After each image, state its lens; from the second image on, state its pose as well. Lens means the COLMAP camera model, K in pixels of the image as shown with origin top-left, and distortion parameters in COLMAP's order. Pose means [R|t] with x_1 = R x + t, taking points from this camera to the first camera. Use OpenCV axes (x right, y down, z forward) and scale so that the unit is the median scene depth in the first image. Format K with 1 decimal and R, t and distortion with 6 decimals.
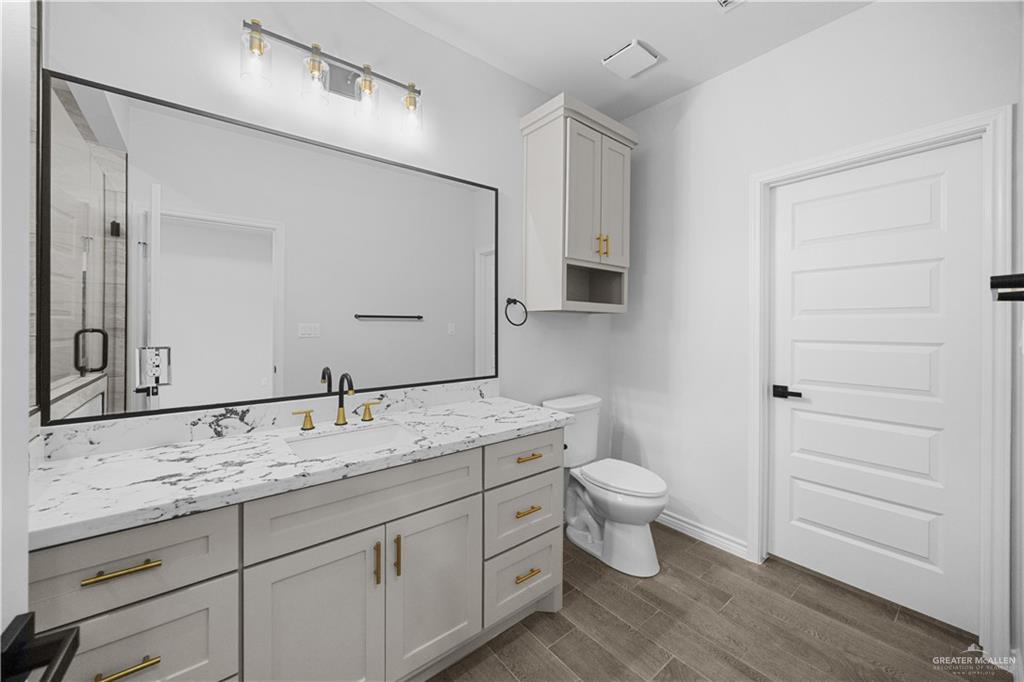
lens RADIAL K [[393.3, 0, 508.0], [0, 393.3, 330.1], [0, 0, 1]] dist [0.001407, 0.000071]
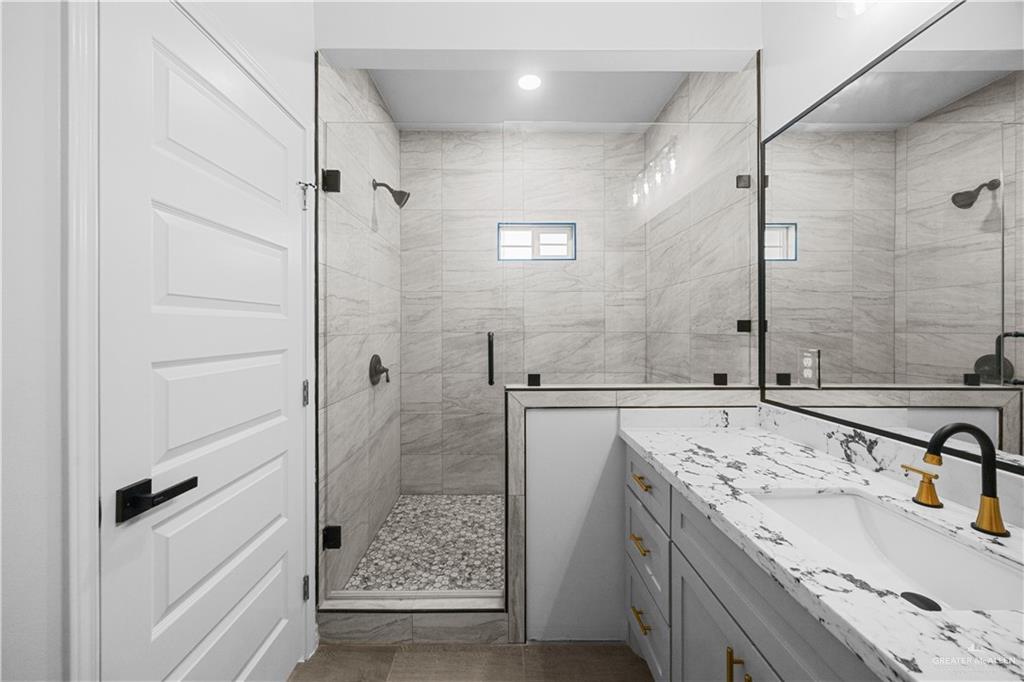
lens RADIAL K [[393.3, 0, 507.1], [0, 393.3, 331.2], [0, 0, 1]] dist [0.001407, 0.000071]
pose [[-0.625491, -0.000487, -0.780231, 0.370405], [-0.011607, 0.999895, 0.008680, -0.003263], [0.780145, 0.014485, -0.625431, 0.958153]]
